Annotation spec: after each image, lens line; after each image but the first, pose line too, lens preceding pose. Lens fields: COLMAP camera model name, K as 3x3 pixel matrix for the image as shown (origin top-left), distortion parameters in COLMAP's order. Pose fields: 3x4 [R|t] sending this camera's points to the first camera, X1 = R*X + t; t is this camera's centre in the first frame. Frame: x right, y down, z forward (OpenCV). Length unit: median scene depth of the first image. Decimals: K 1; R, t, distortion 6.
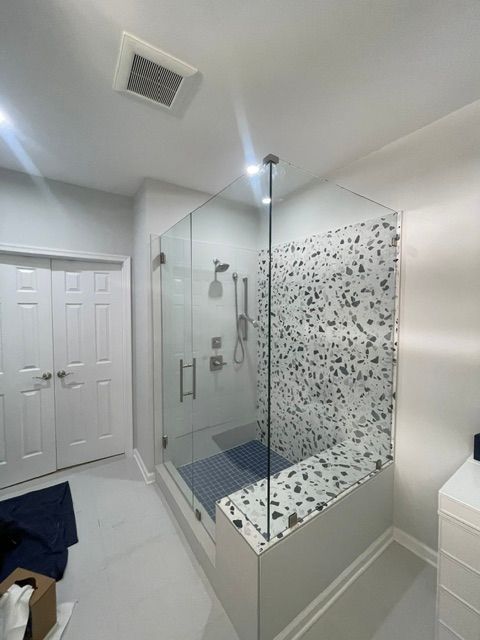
lens RADIAL K [[258.6, 0, 240.0], [0, 258.6, 320.0], [0, 0, 1]] dist [0.027712, -0.000051]
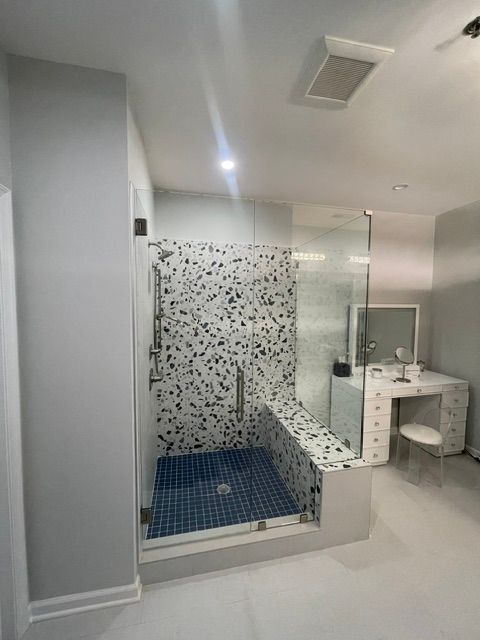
lens RADIAL K [[258.6, 0, 240.0], [0, 258.6, 320.0], [0, 0, 1]] dist [0.027712, -0.000051]
pose [[0.389612, -0.058810, 0.919099, -0.817843], [0.033686, 0.998201, 0.049591, -0.042616], [-0.920363, 0.011640, 0.390893, 0.552239]]
